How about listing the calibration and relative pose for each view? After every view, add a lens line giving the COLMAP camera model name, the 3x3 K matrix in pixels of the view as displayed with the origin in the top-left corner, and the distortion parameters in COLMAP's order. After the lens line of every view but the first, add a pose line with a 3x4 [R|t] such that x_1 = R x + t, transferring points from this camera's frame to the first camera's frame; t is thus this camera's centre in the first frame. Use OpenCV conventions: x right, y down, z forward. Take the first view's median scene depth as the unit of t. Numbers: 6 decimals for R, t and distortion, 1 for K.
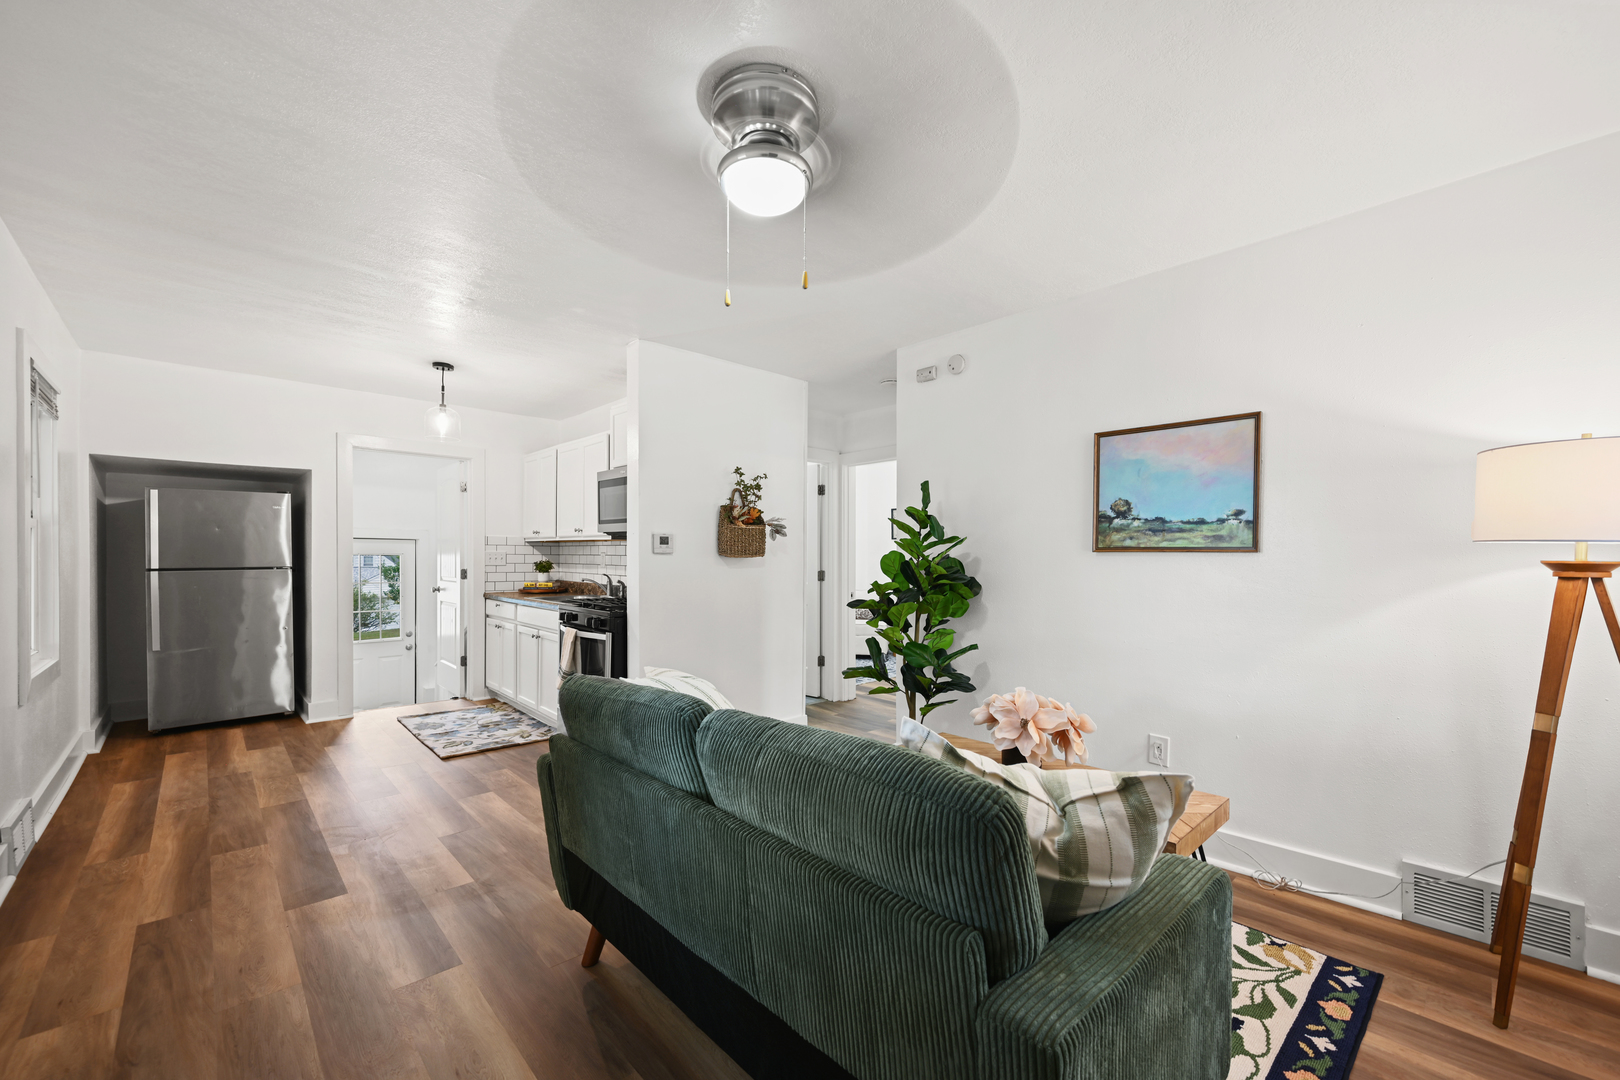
lens RADIAL K [[645.4, 0, 803.5], [0, 645.4, 542.8], [0, 0, 1]] dist [-0.001859, -0.000235]
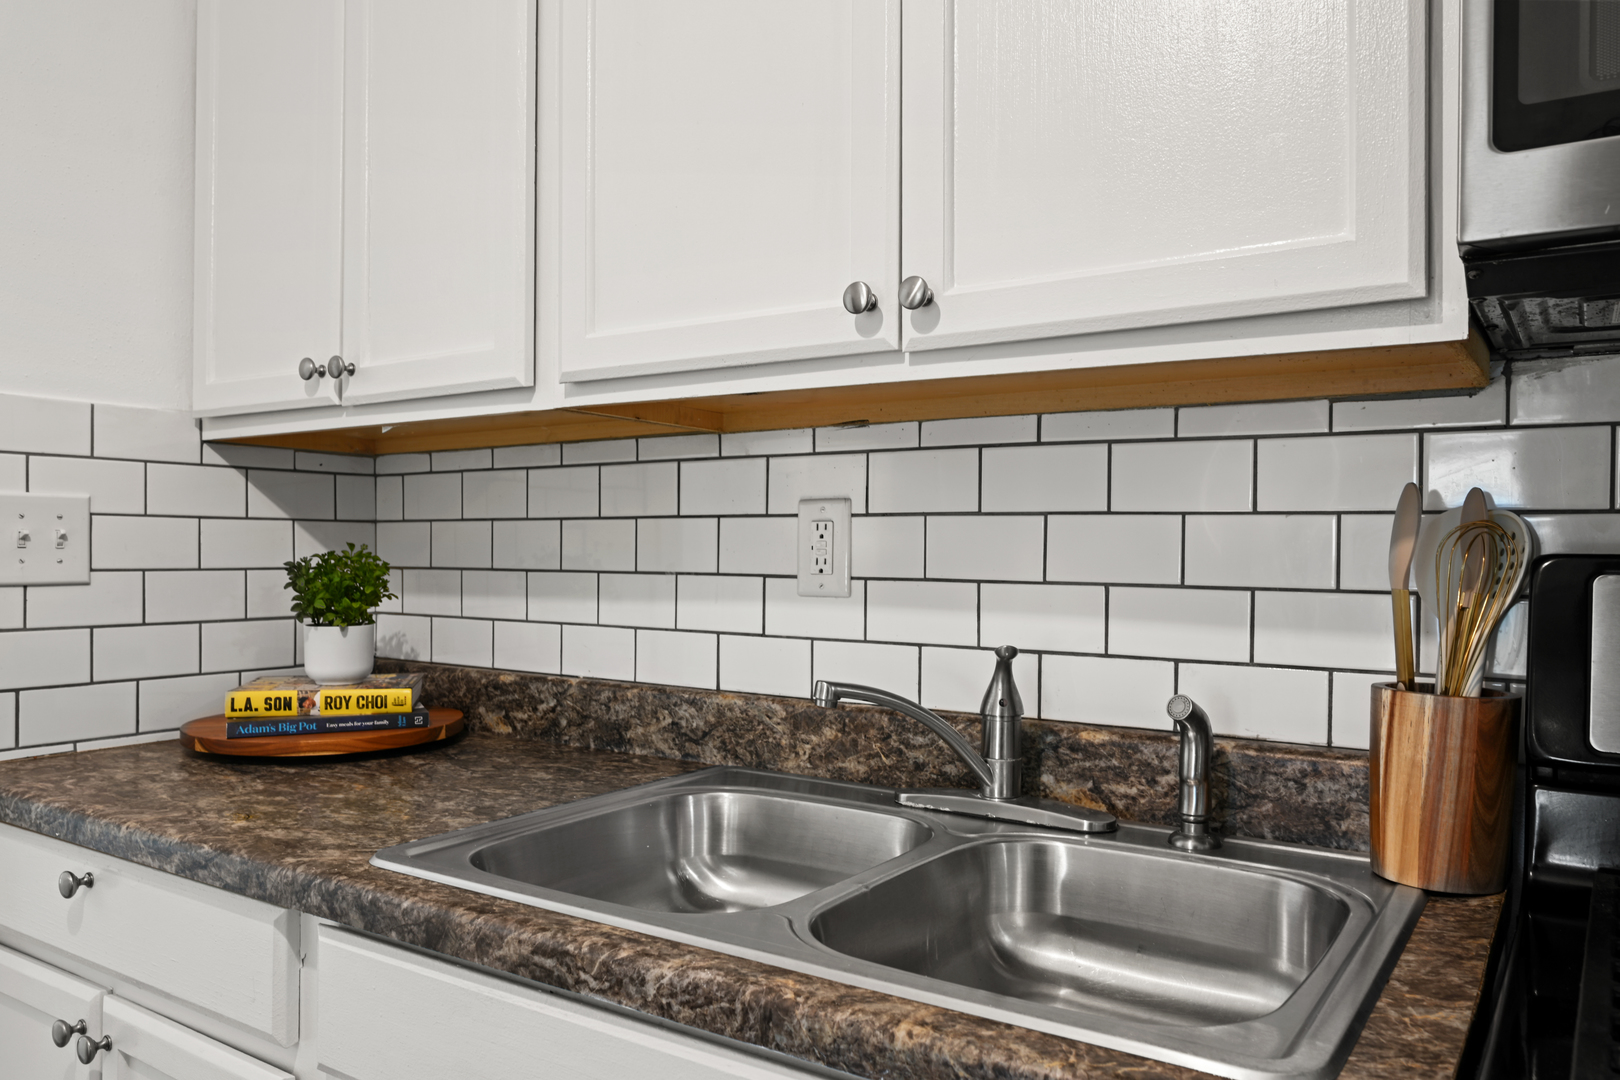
lens RADIAL K [[1179.5, 0, 810.0], [0, 1179.5, 540.0], [0, 0, 1]] dist [0.003728, 0.001170]
pose [[0.973232, -0.001100, 0.229820, -0.352219], [-0.002788, 0.999858, 0.016594, 0.018840], [-0.229806, -0.016791, 0.973092, 0.669231]]
